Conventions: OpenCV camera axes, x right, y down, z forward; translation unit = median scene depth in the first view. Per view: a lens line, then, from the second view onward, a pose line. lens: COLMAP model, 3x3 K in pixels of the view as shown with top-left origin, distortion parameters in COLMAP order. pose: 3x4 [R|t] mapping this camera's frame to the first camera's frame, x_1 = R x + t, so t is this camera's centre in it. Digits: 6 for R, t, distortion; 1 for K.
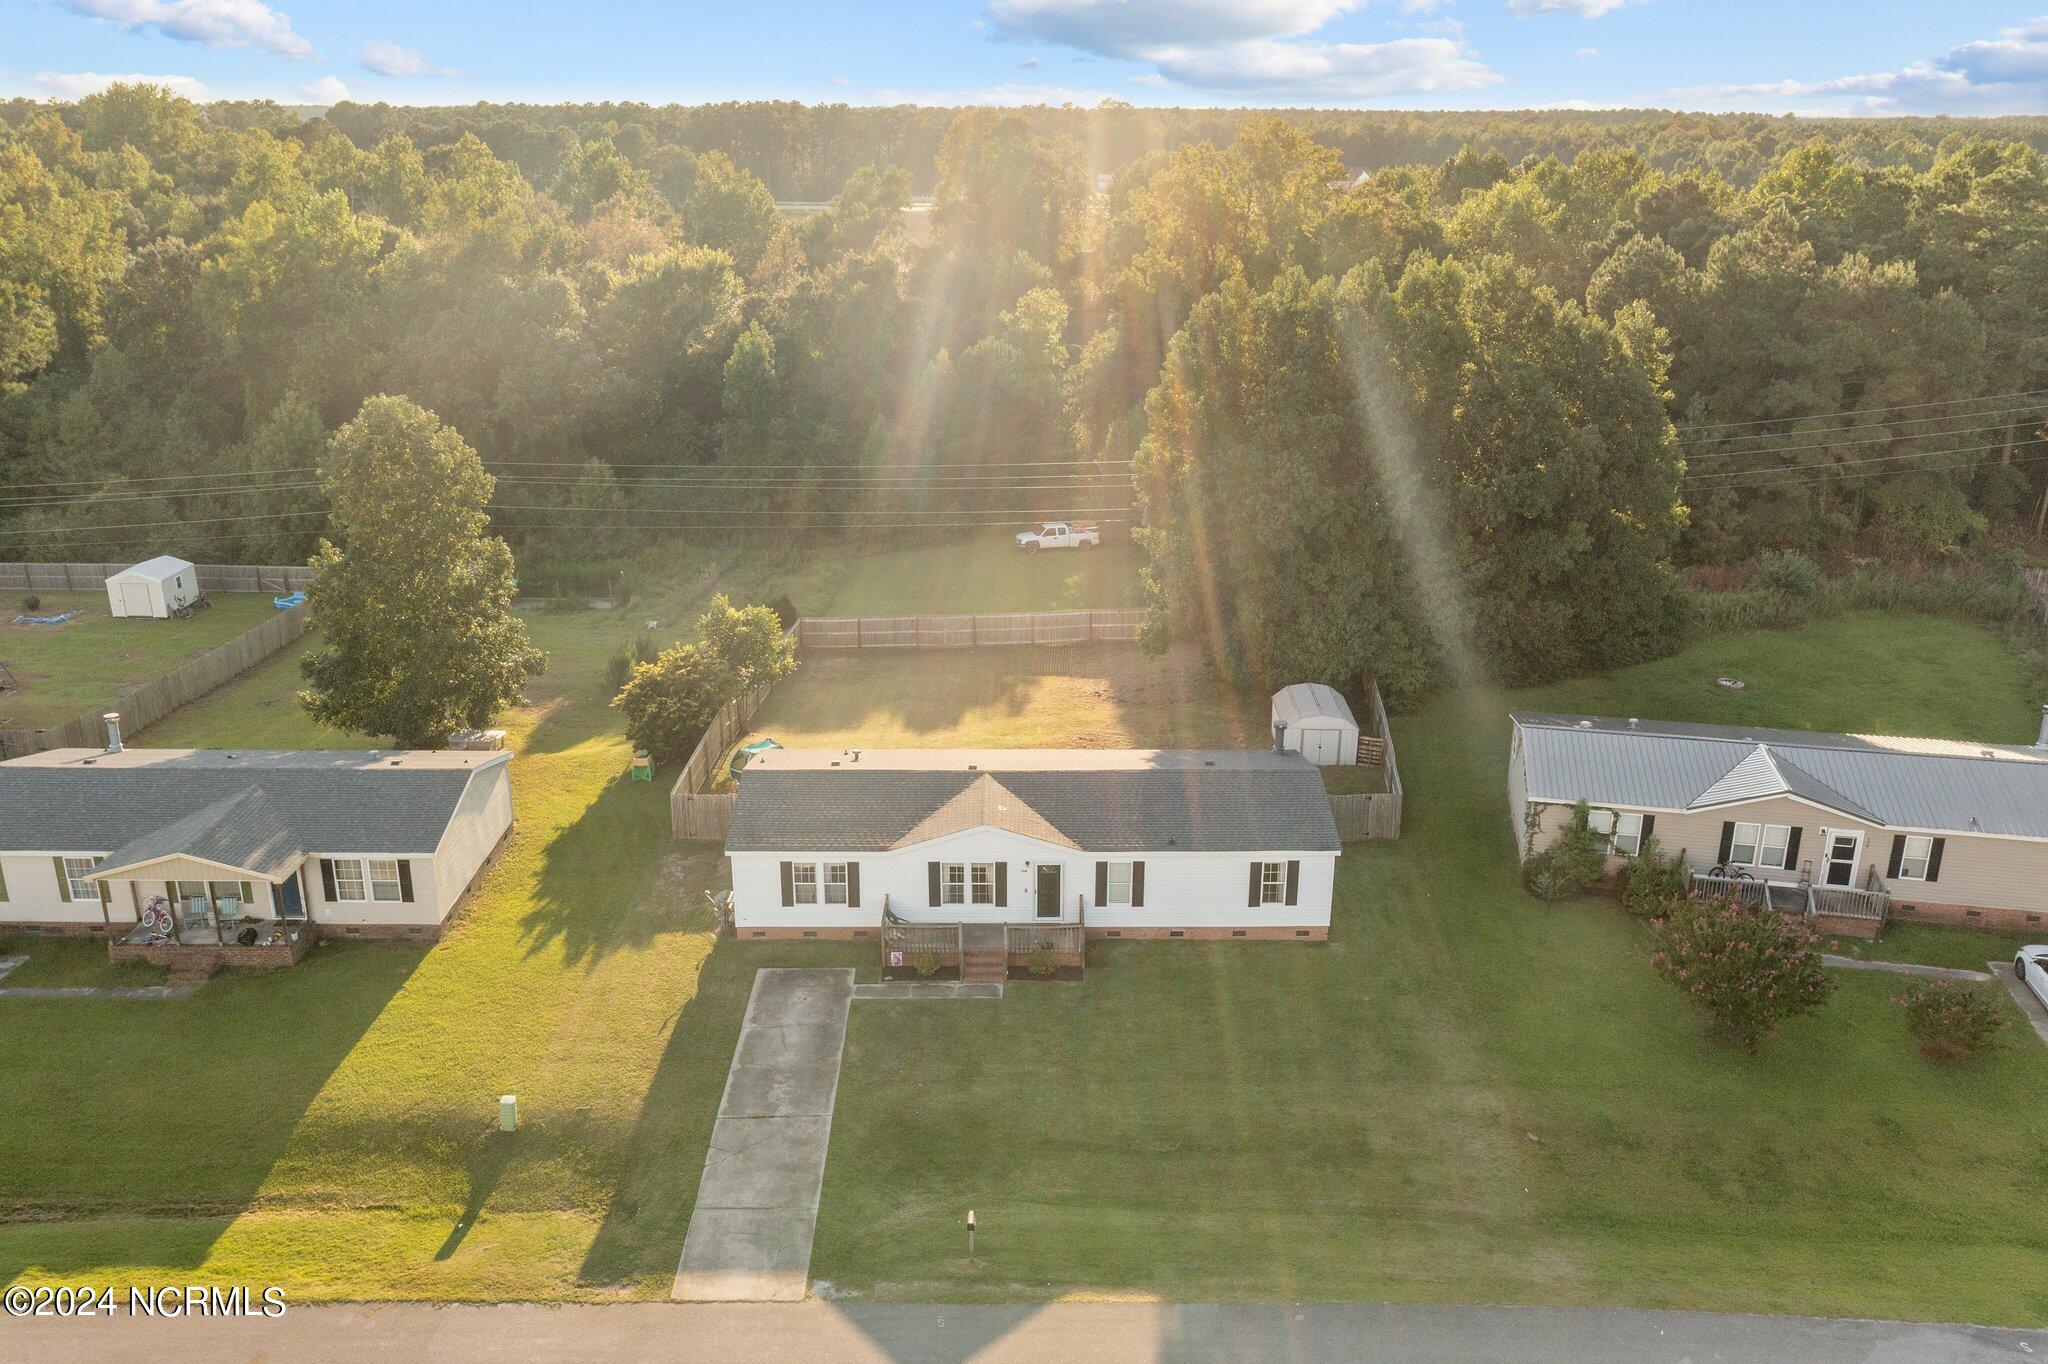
lens RADIAL K [[1621.4, 0, 1024.0], [0, 1621.4, 682.0], [0, 0, 1]] dist [0.003225, -0.002879]
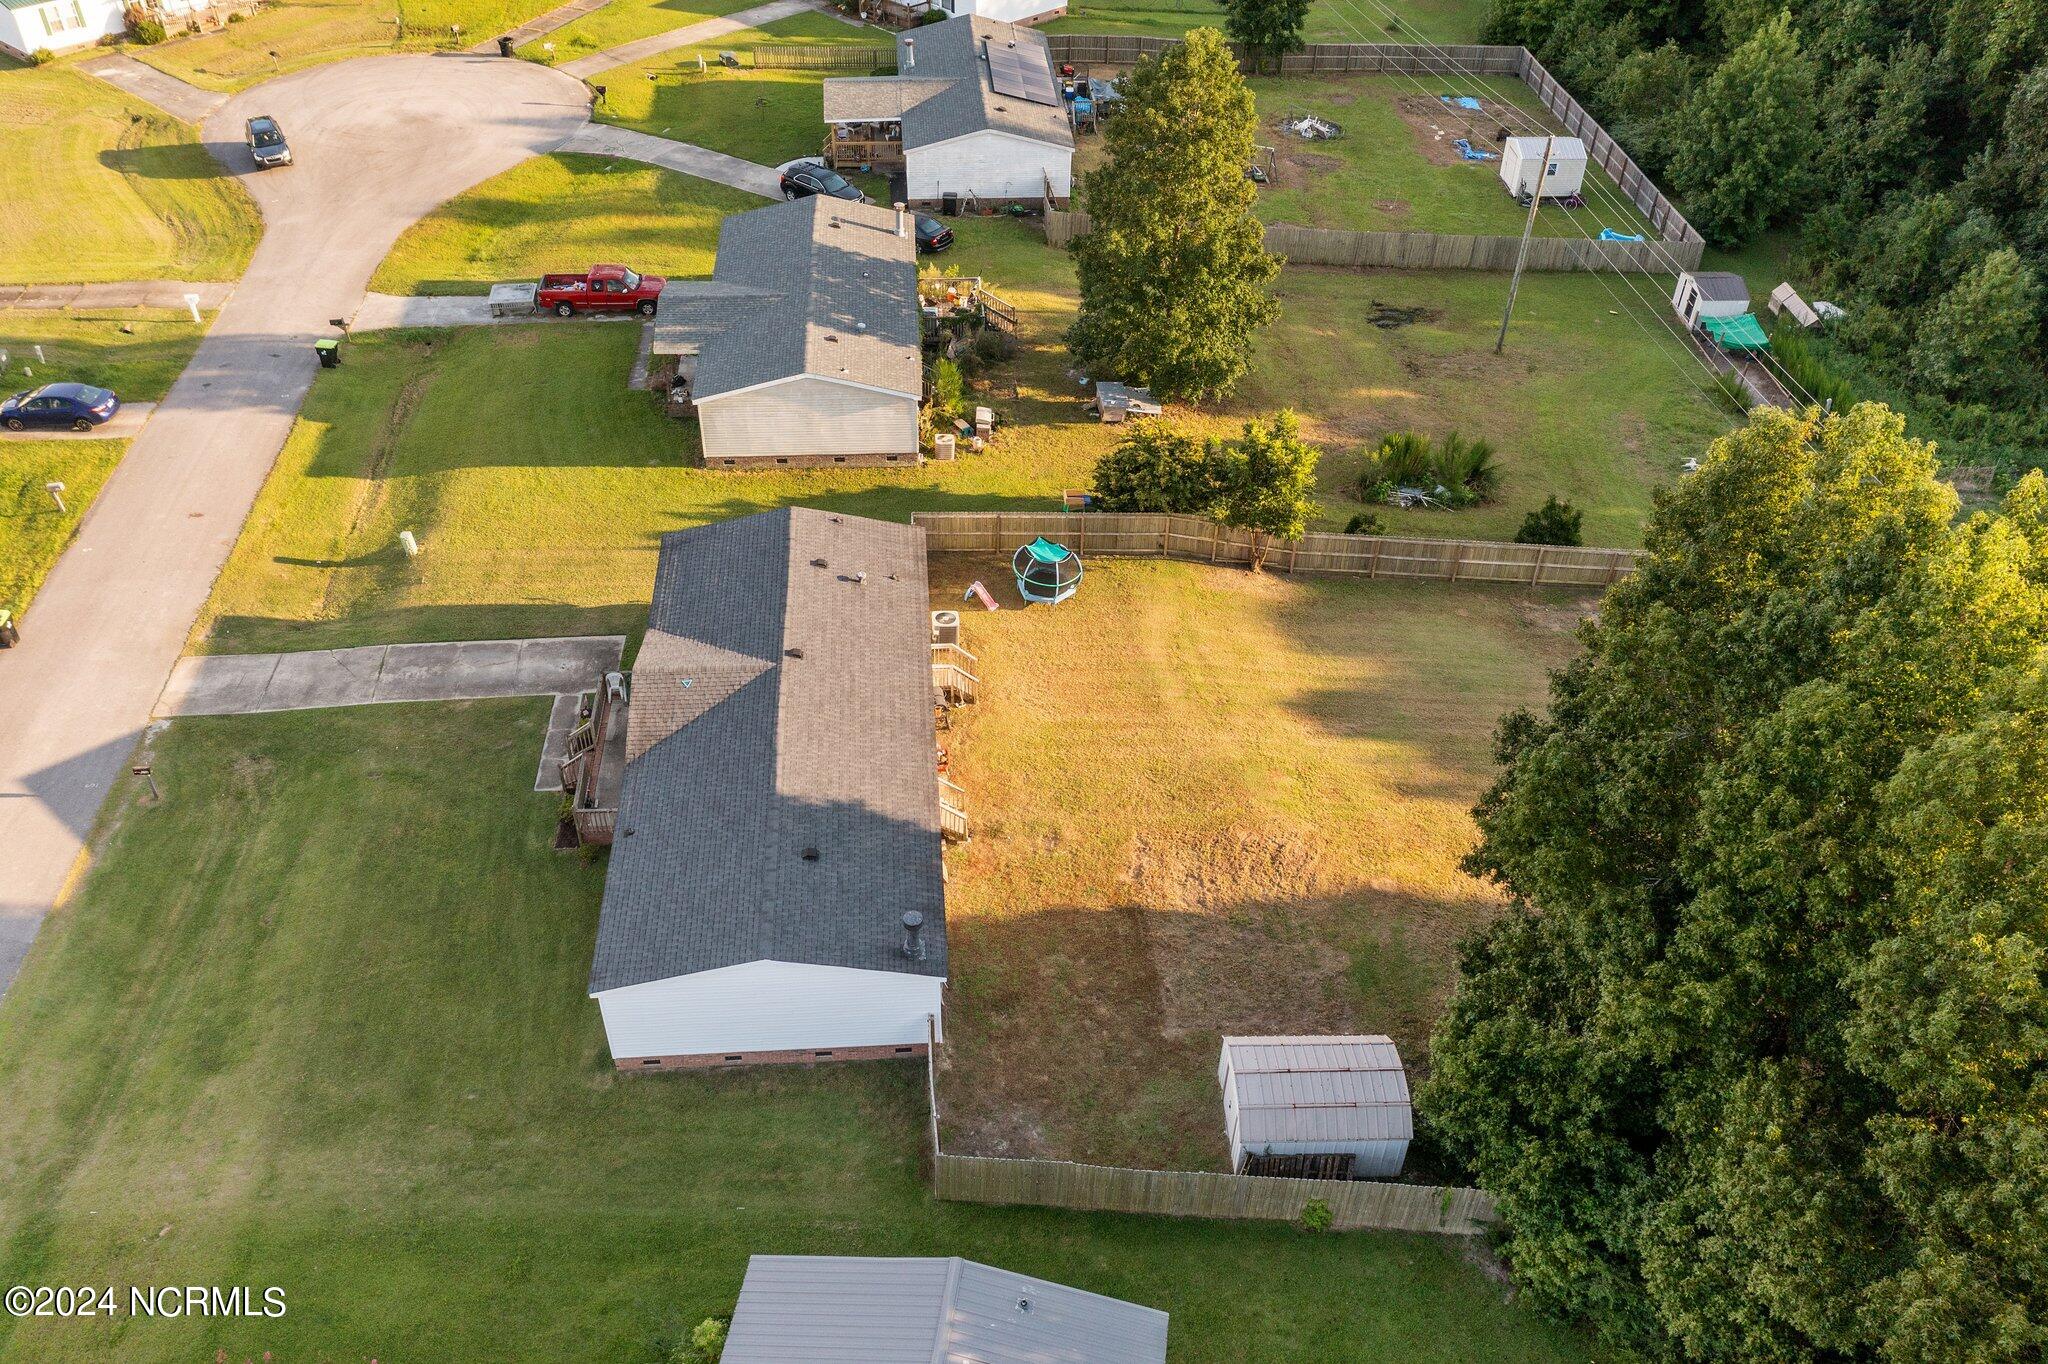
lens RADIAL K [[1623.5, 0, 1024.0], [0, 1623.5, 682.0], [0, 0, 1]] dist [0.000336, 0.005550]
pose [[0.063274, 0.632915, -0.771631, 0.735506], [-0.345433, 0.739278, 0.578052, -0.538301], [0.936308, 0.229971, 0.265406, 0.996748]]
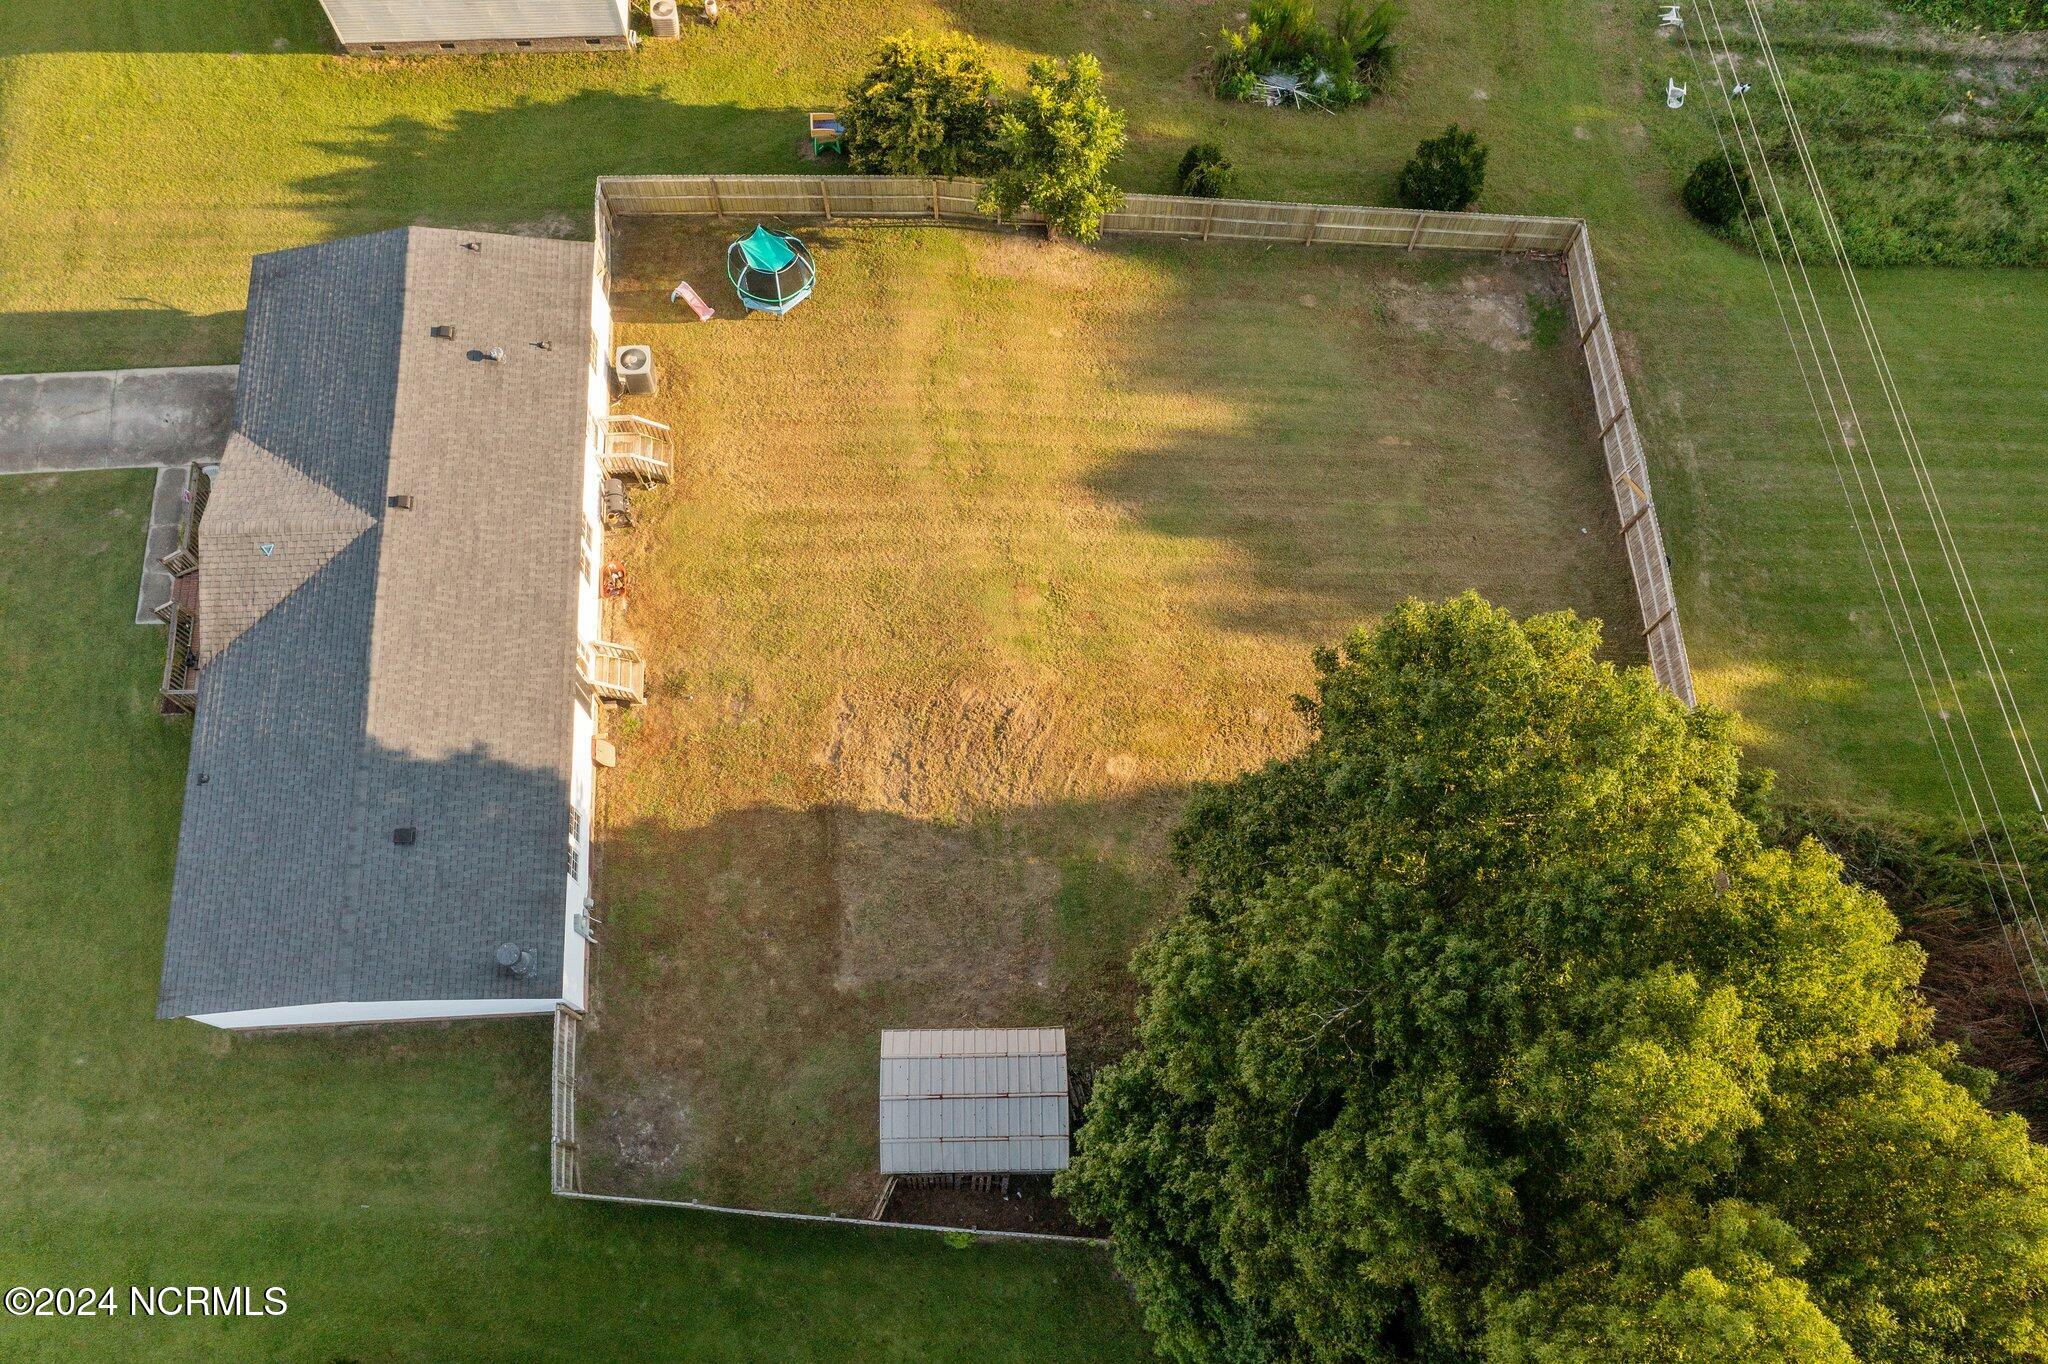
lens RADIAL K [[1625.9, 0, 1025.1], [0, 1625.9, 675.6], [0, 0, 1]] dist [-0.006767, 0.007043]
pose [[0.042941, 0.933714, -0.355435, 0.333250], [-0.343509, 0.347872, 0.872345, -0.696340], [0.938167, 0.084636, 0.335677, 1.148798]]
